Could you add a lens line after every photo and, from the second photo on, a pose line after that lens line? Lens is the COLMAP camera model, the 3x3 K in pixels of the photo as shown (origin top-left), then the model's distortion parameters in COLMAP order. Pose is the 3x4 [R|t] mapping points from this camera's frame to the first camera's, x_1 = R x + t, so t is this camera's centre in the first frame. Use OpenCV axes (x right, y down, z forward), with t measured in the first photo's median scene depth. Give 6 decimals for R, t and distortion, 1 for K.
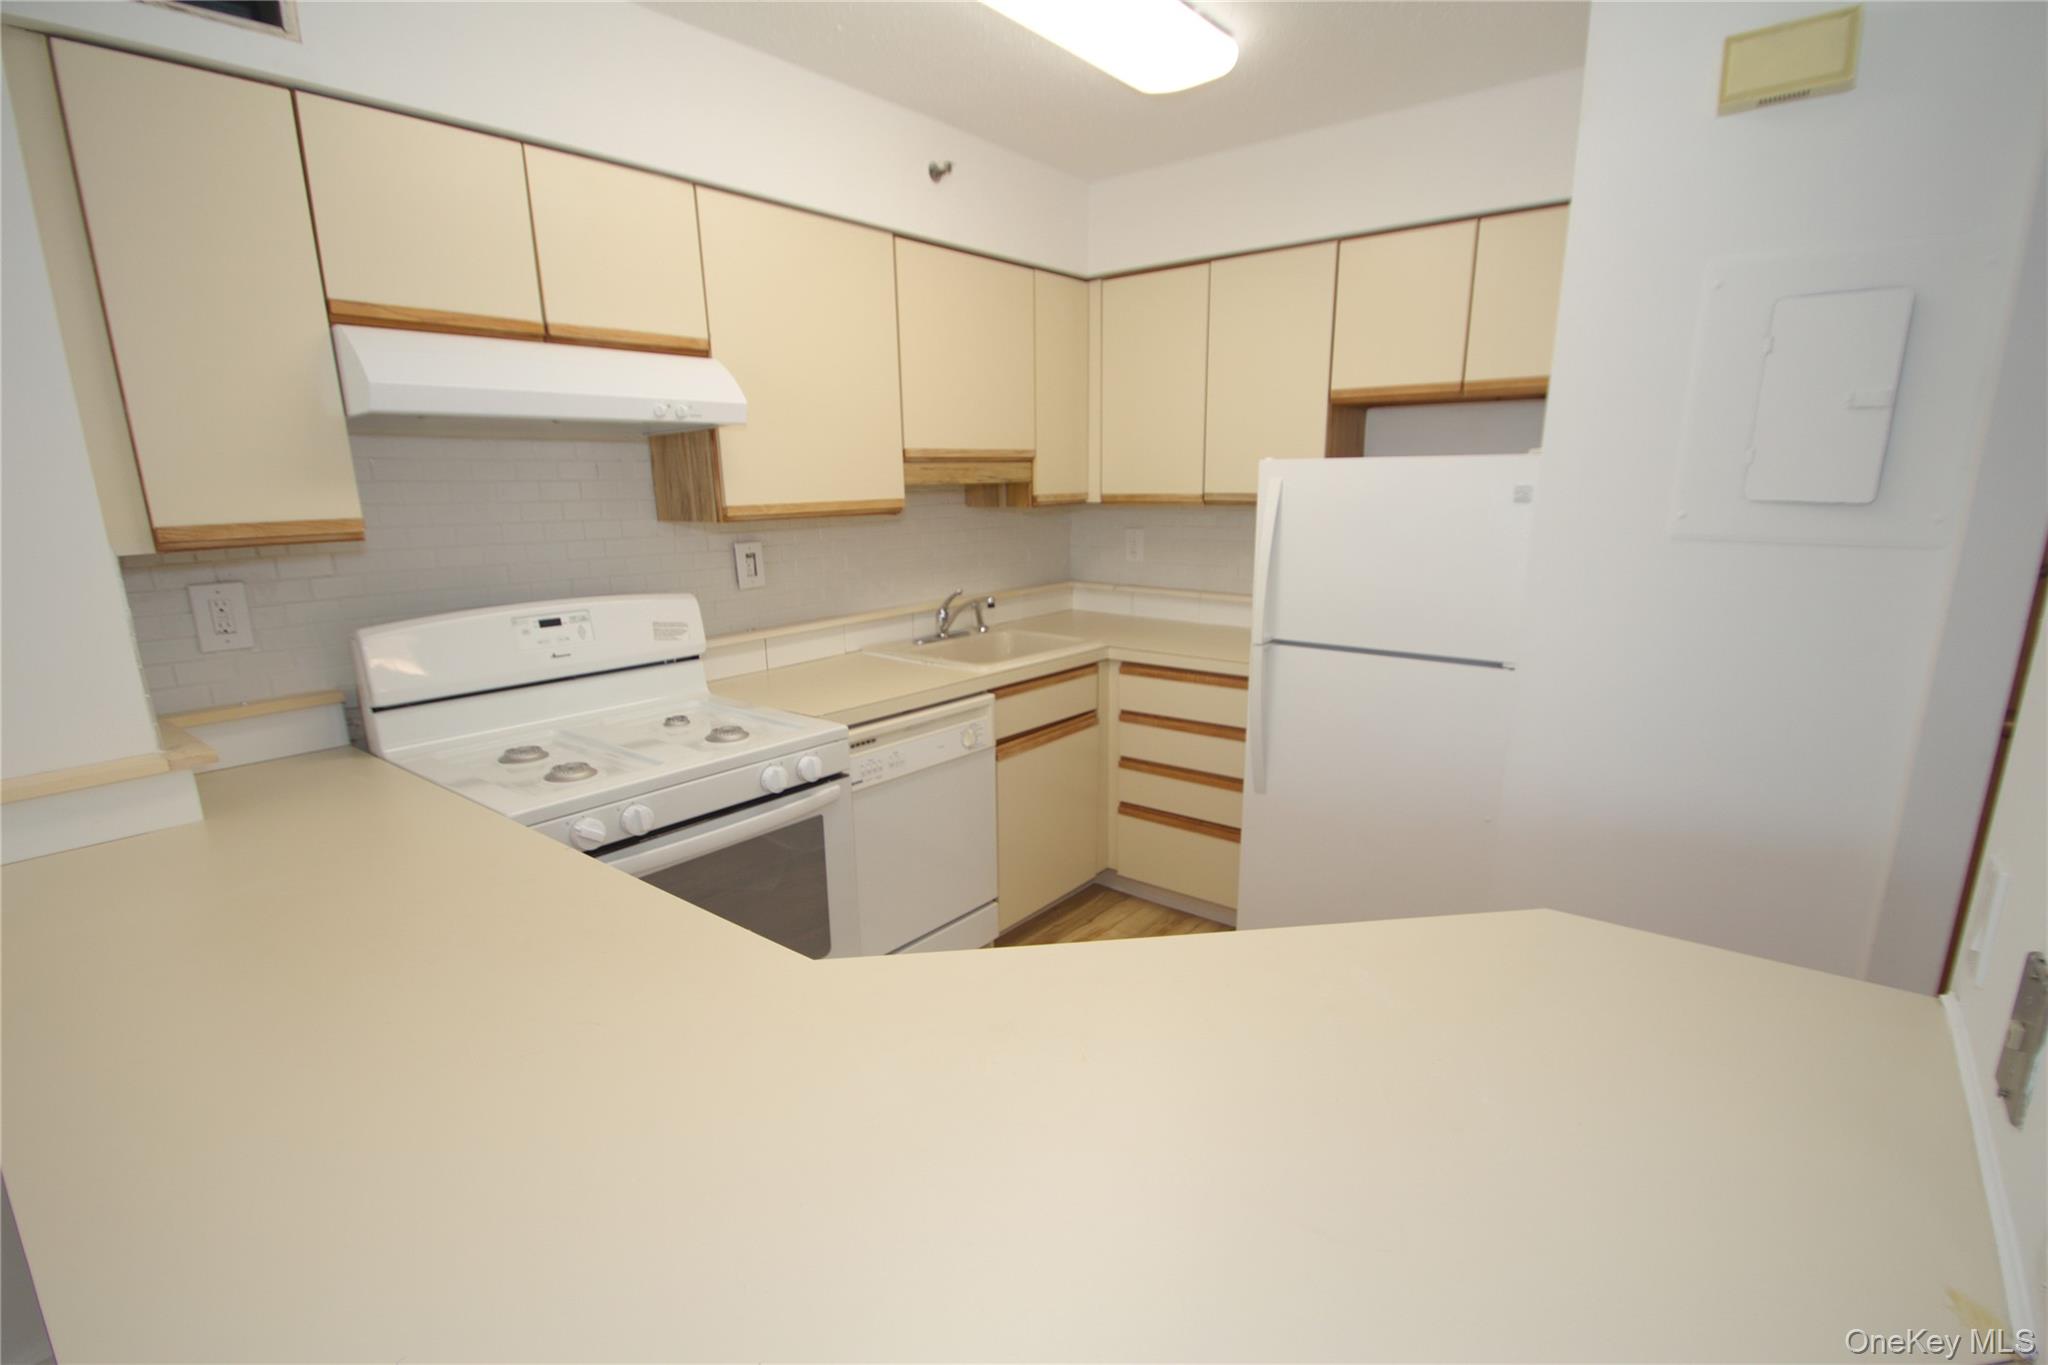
lens RADIAL K [[1000.9, 0, 1035.2], [0, 1000.9, 715.0], [0, 0, 1]] dist [0.003307, -0.010548]
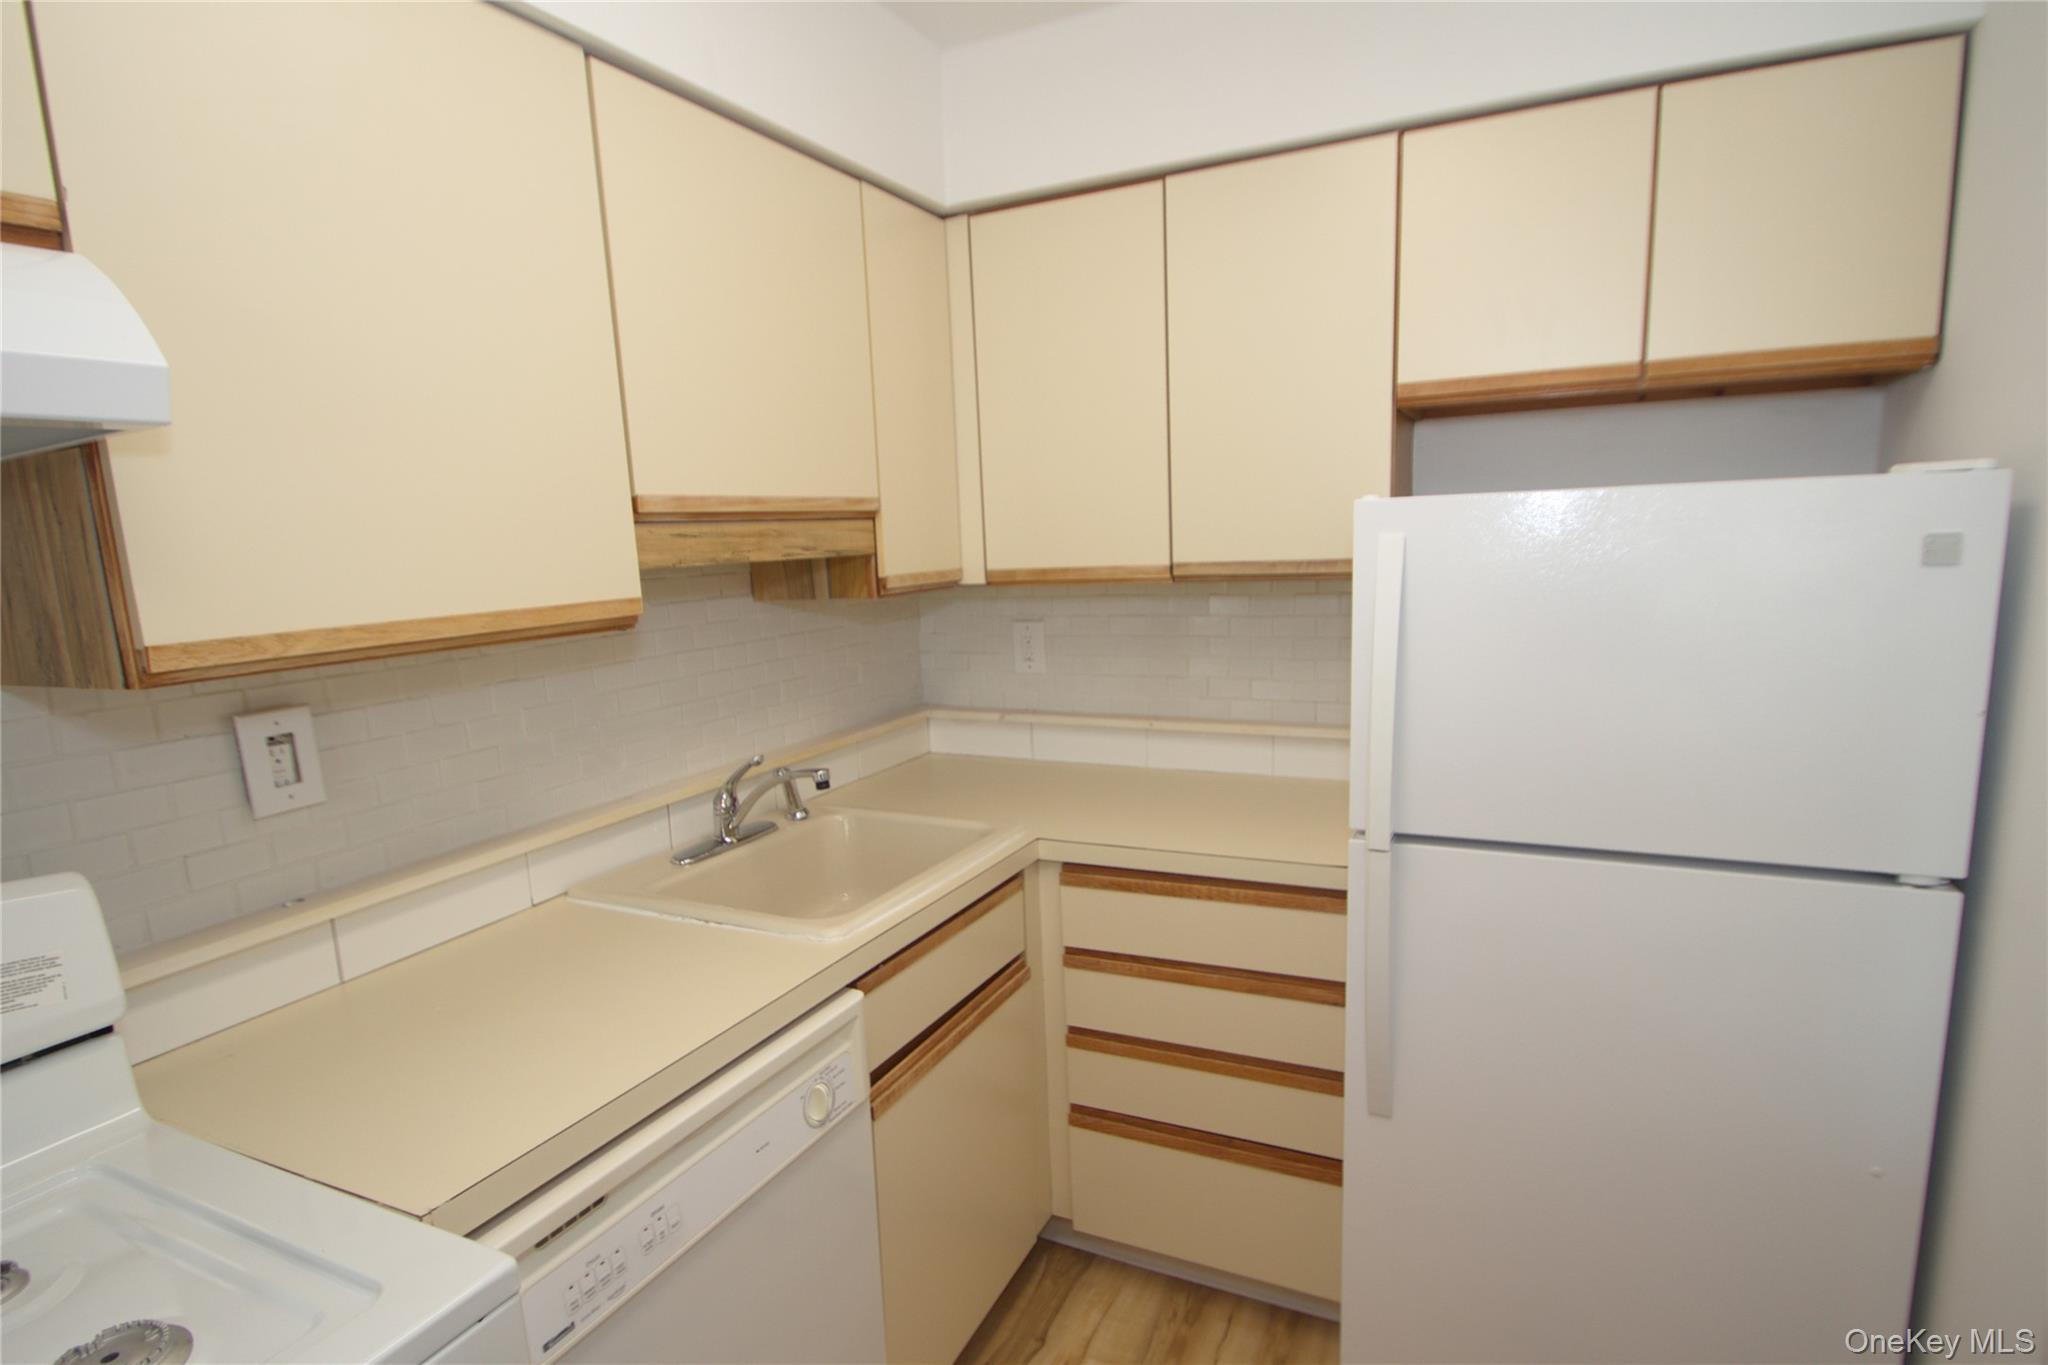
lens RADIAL K [[1079.6, 0, 1043.9], [0, 1079.6, 712.1], [0, 0, 1]] dist [0.002562, -0.004474]
pose [[0.971373, -0.065627, 0.228313, -0.061800], [0.083018, 0.994265, -0.067411, -0.105168], [-0.222580, 0.084436, 0.971251, 0.436090]]
